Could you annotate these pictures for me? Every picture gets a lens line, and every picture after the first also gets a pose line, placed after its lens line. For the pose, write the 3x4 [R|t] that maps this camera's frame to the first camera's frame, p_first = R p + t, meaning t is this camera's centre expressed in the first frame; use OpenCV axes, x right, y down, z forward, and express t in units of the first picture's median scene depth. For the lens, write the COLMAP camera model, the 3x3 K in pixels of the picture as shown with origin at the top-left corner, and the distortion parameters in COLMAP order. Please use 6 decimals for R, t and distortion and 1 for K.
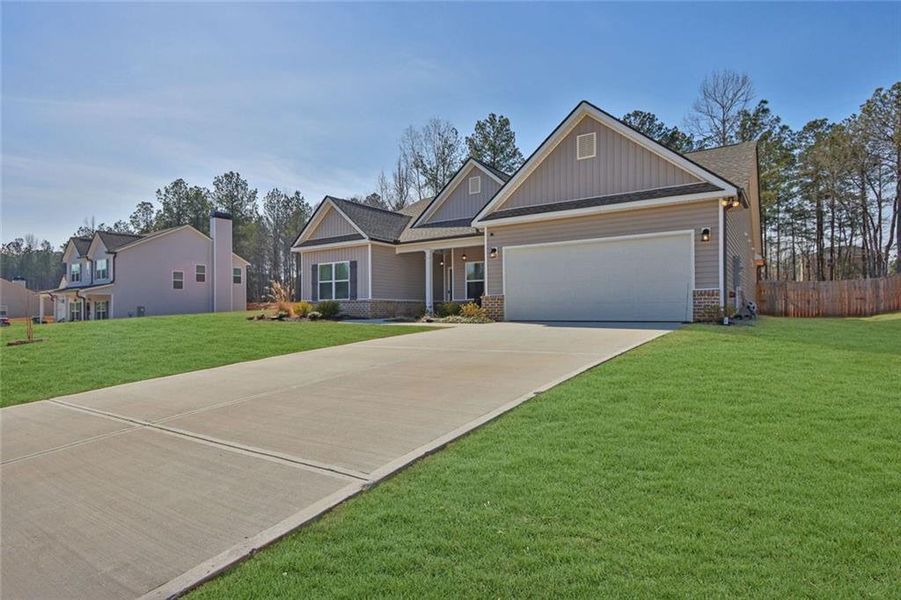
lens RADIAL K [[416.3, 0, 445.9], [0, 416.3, 296.4], [0, 0, 1]] dist [-0.004237, 0.000003]
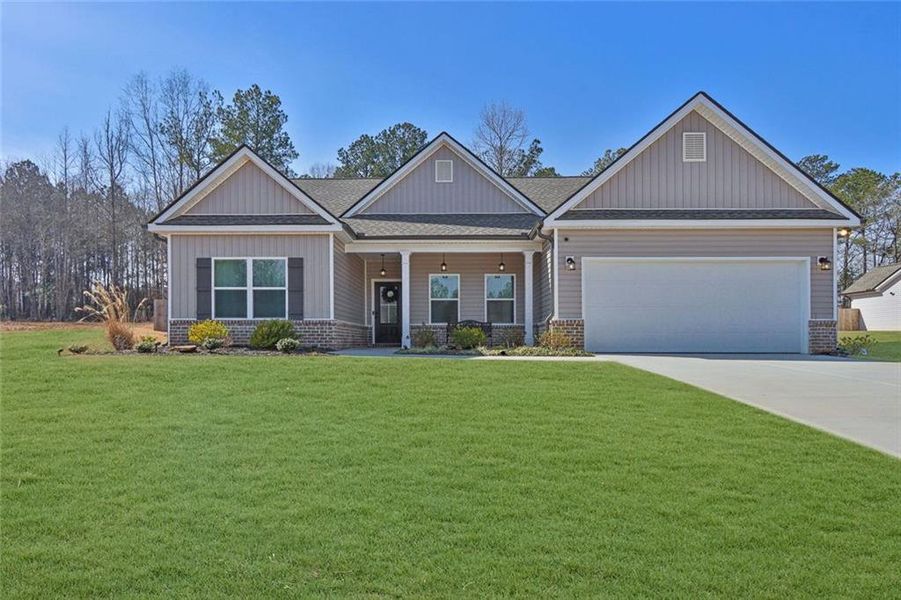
lens RADIAL K [[496.6, 0, 450.5], [0, 496.6, 322.5], [0, 0, 1]] dist [-0.005465, -0.000446]
pose [[0.867638, 0.025414, 0.496546, -0.372782], [-0.025732, 0.999650, -0.006201, 0.009566], [-0.496530, -0.007397, 0.867988, 0.234797]]
